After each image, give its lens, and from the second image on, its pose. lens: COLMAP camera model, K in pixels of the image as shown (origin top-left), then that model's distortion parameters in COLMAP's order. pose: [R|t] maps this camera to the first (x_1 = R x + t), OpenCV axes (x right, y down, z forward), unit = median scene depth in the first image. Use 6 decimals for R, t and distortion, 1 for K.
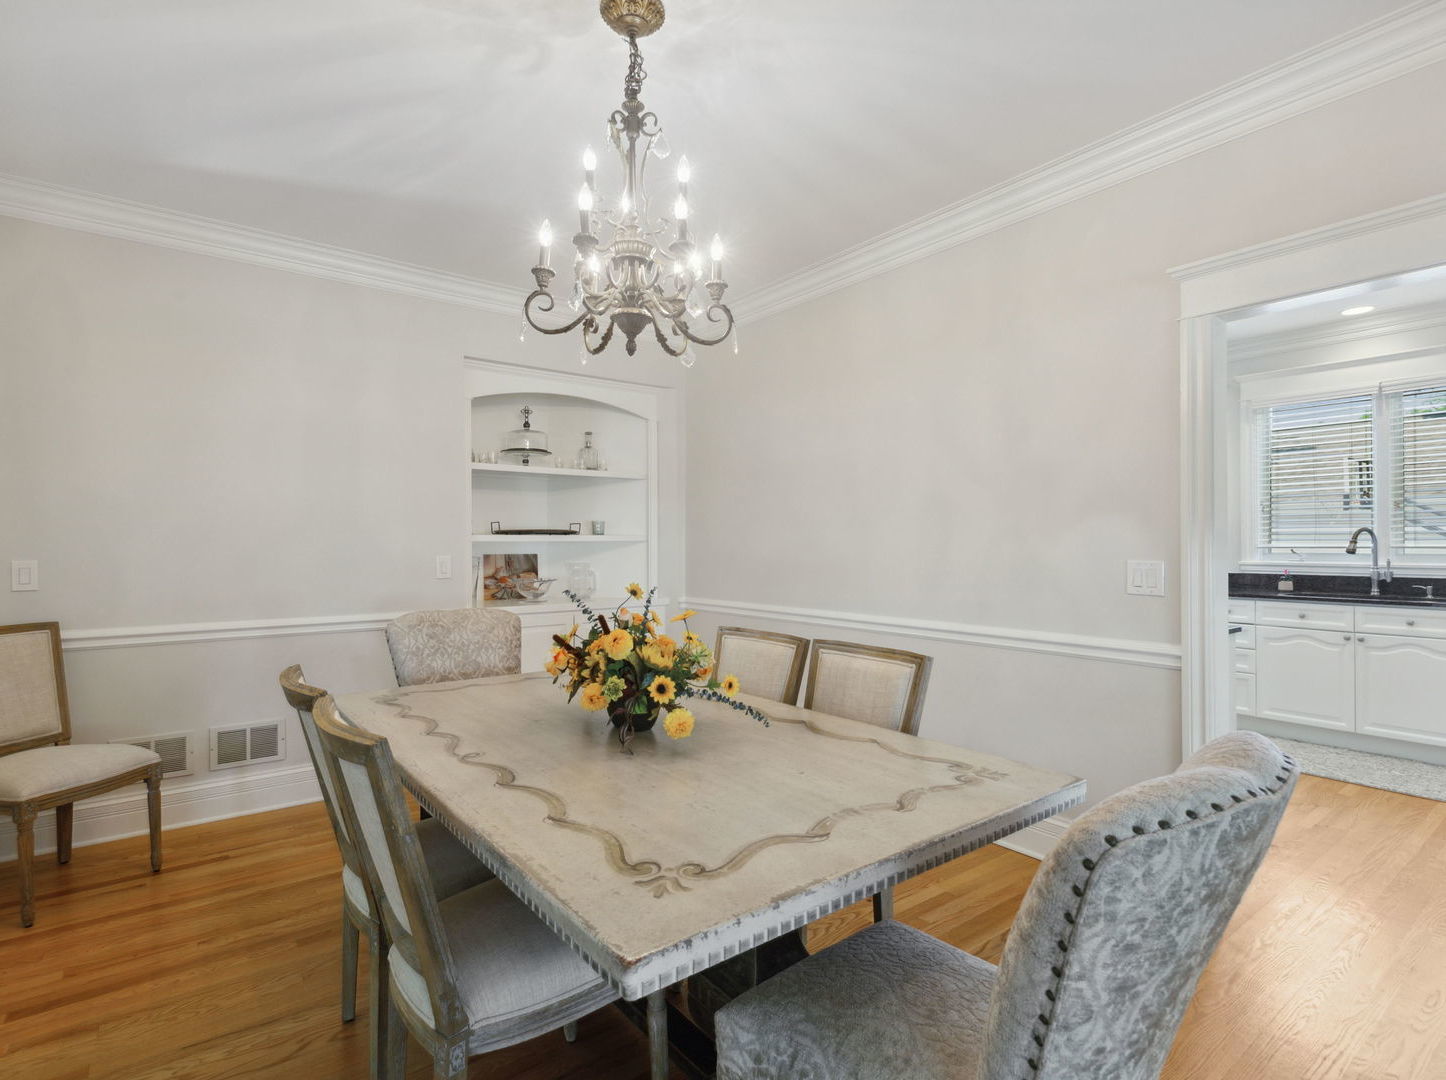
lens RADIAL K [[729.2, 0, 707.6], [0, 729.2, 540.0], [0, 0, 1]] dist [0.005504, -0.001175]
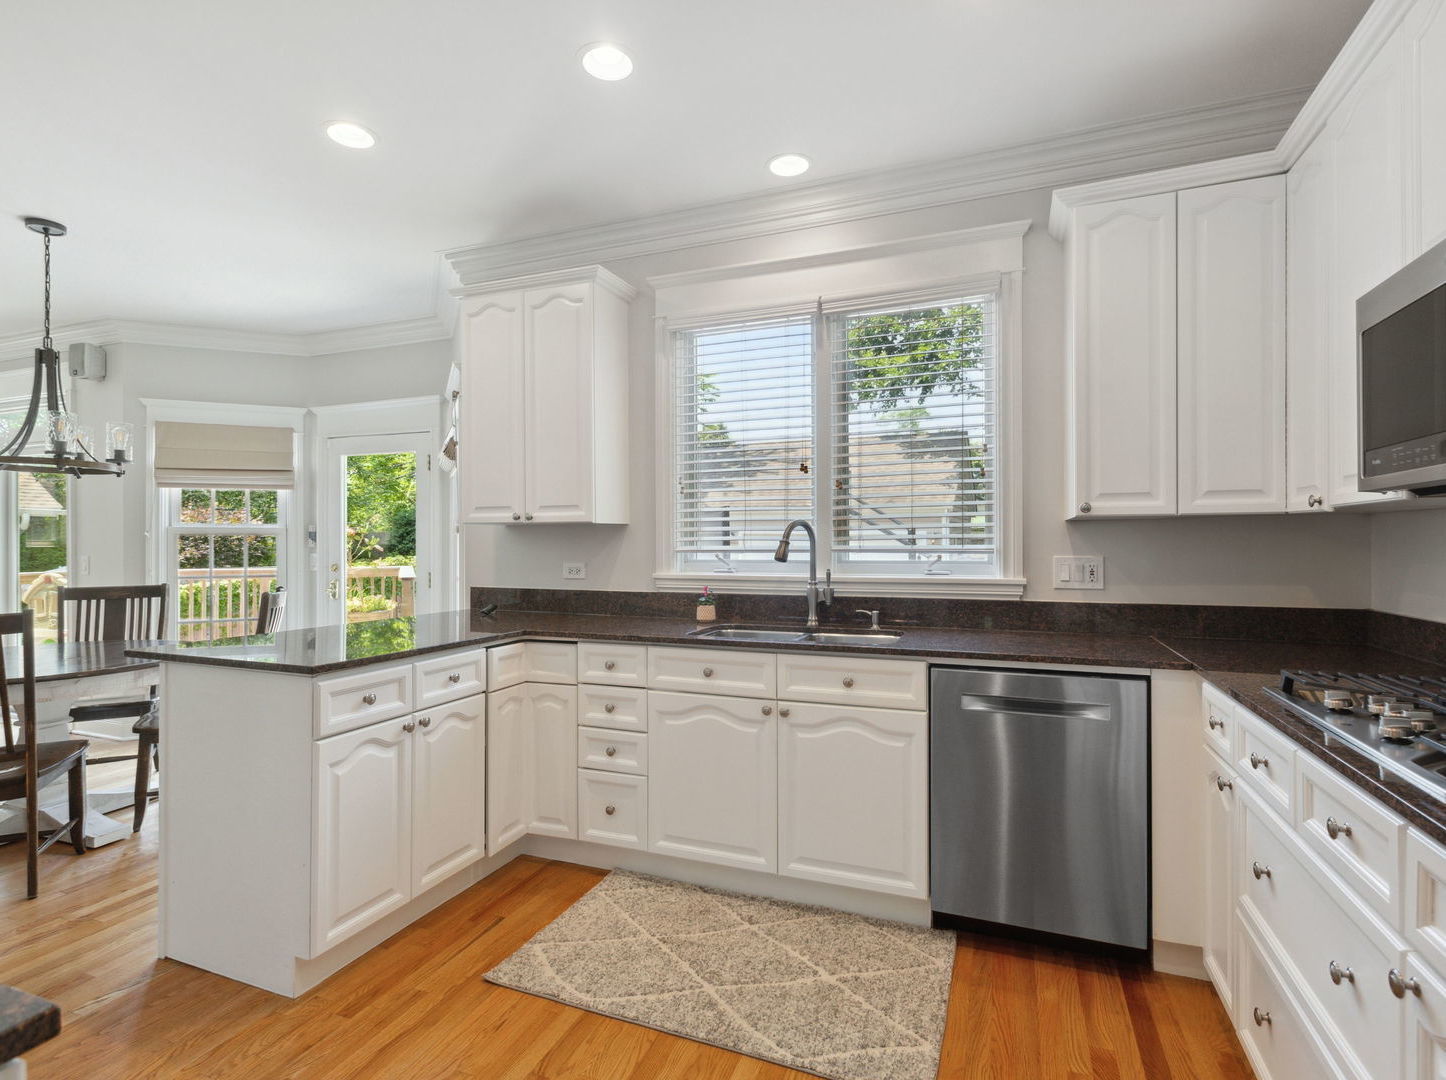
lens RADIAL K [[729.2, 0, 681.0], [0, 729.2, 537.7], [0, 0, 1]] dist [0.005504, -0.001175]
pose [[0.874704, 0.007908, 0.484593, 0.505423], [-0.004451, 0.999956, -0.008283, 0.004484], [-0.484637, 0.005088, 0.874701, 0.501328]]
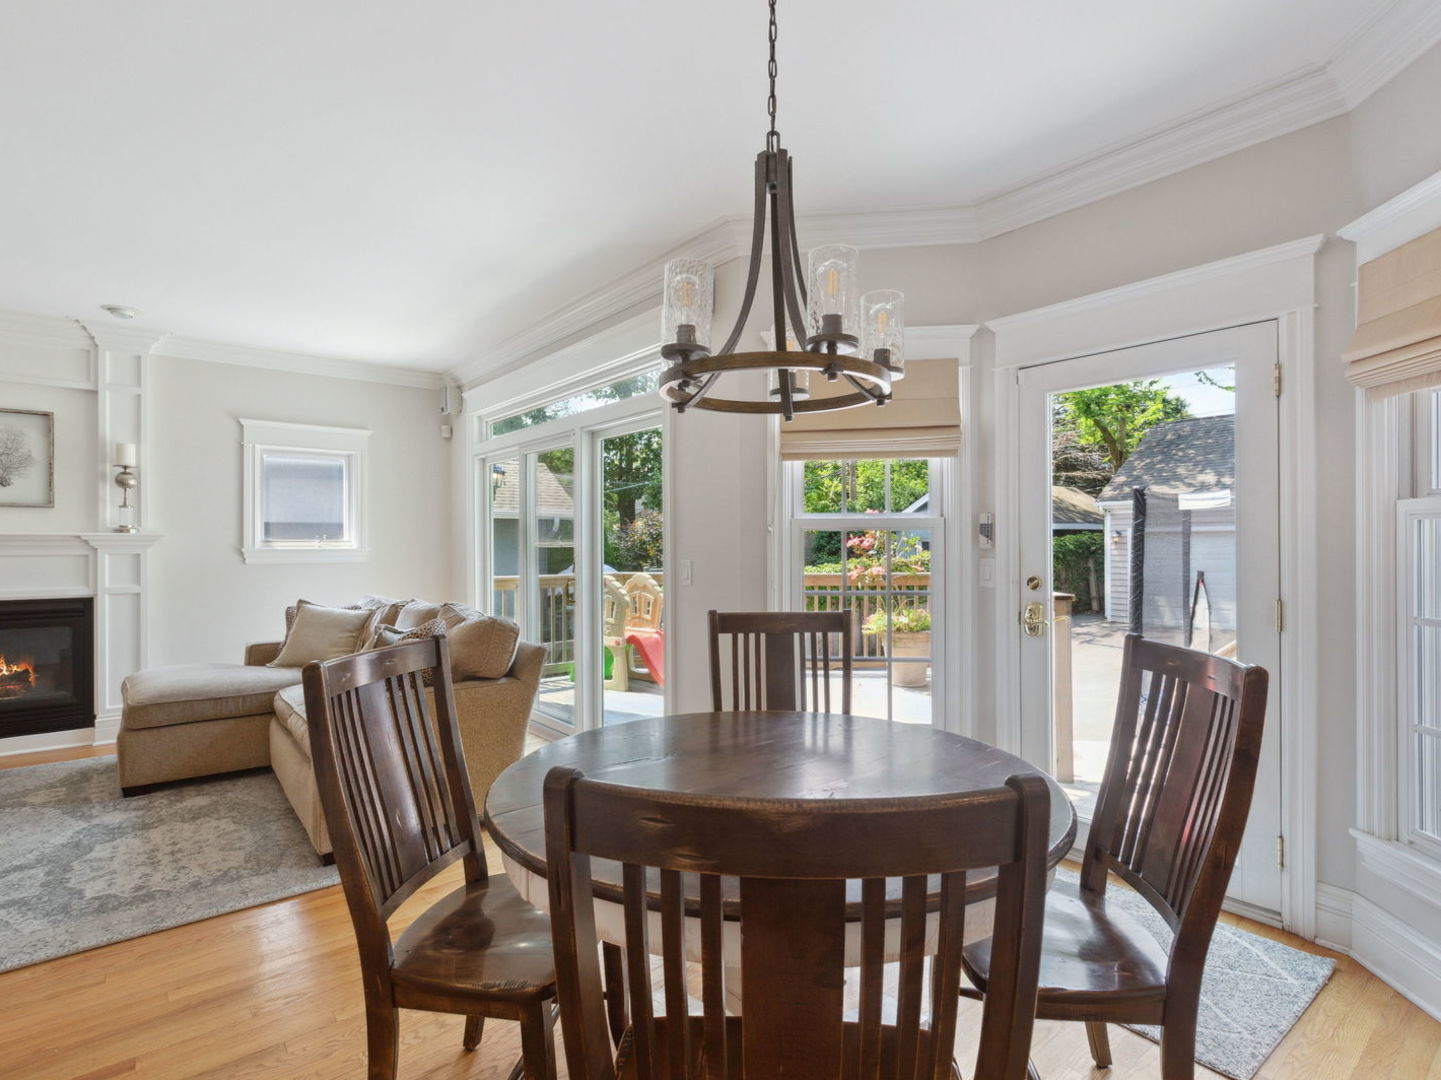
lens RADIAL K [[726.6, 0, 694.3], [0, 726.6, 542.9], [0, 0, 1]] dist [0.005504, -0.001175]
pose [[0.999989, 0.000446, -0.004587, 0.277254], [-0.000443, 1.000000, 0.000579, 0.007547], [0.004587, -0.000577, 0.999989, 1.059775]]
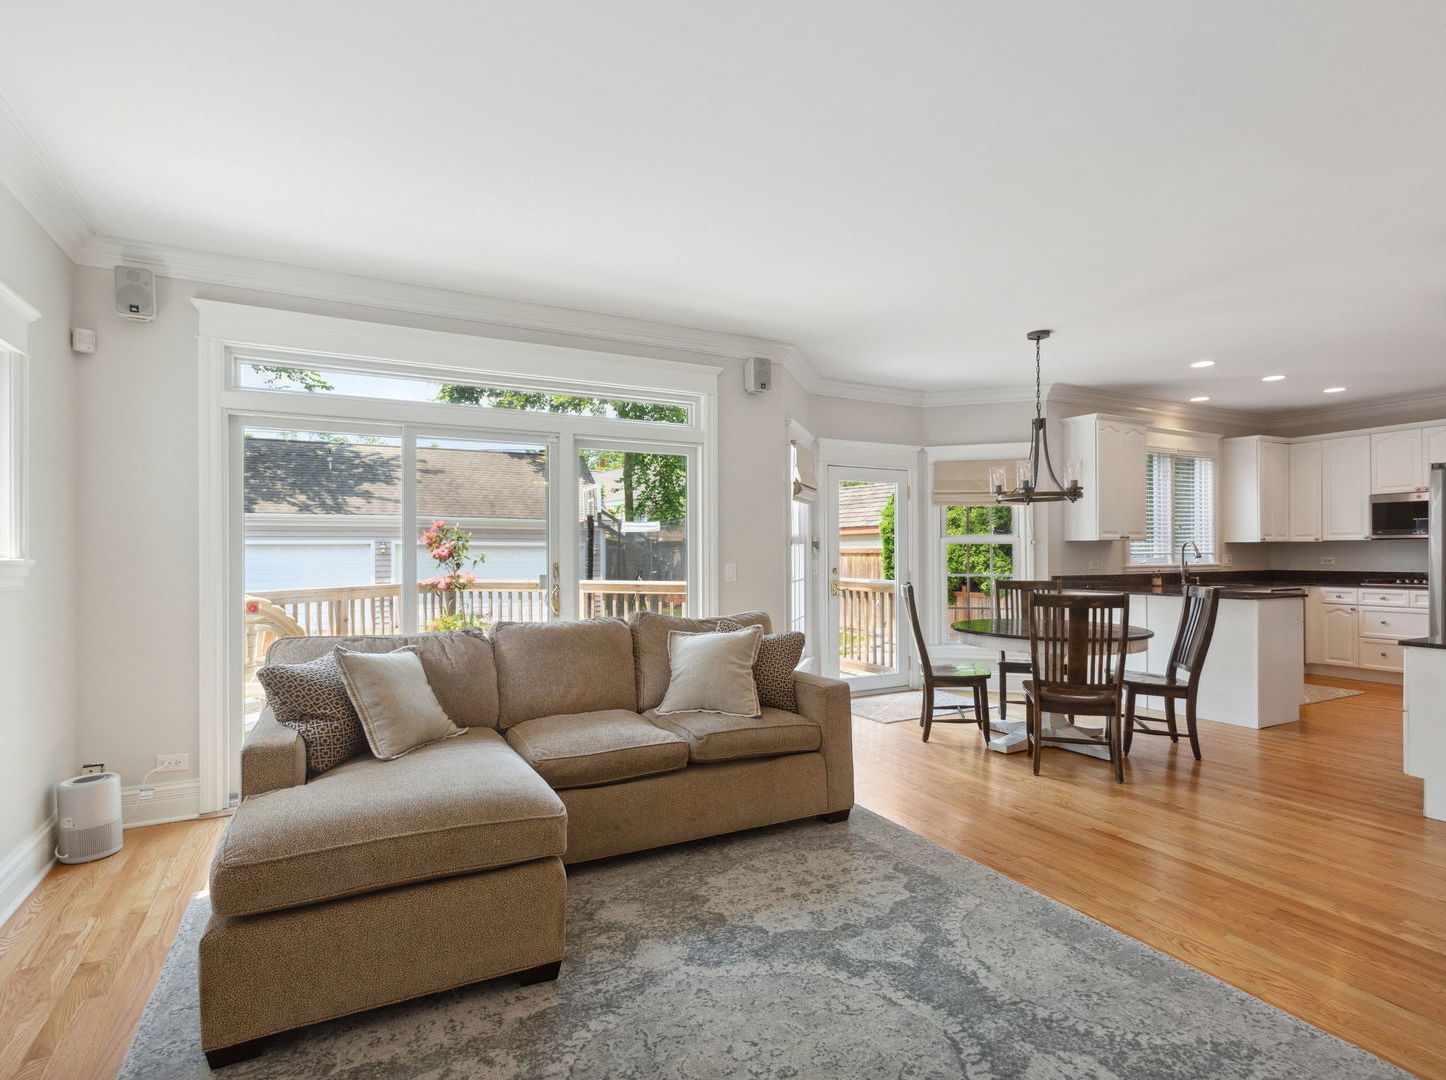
lens RADIAL K [[729.2, 0, 715.5], [0, 729.2, 553.0], [0, 0, 1]] dist [0.005504, -0.001175]
pose [[0.195621, 0.003971, 0.980671, -0.815596], [0.000906, 0.999991, -0.004230, 0.015113], [-0.980679, 0.001716, 0.195616, 1.674026]]
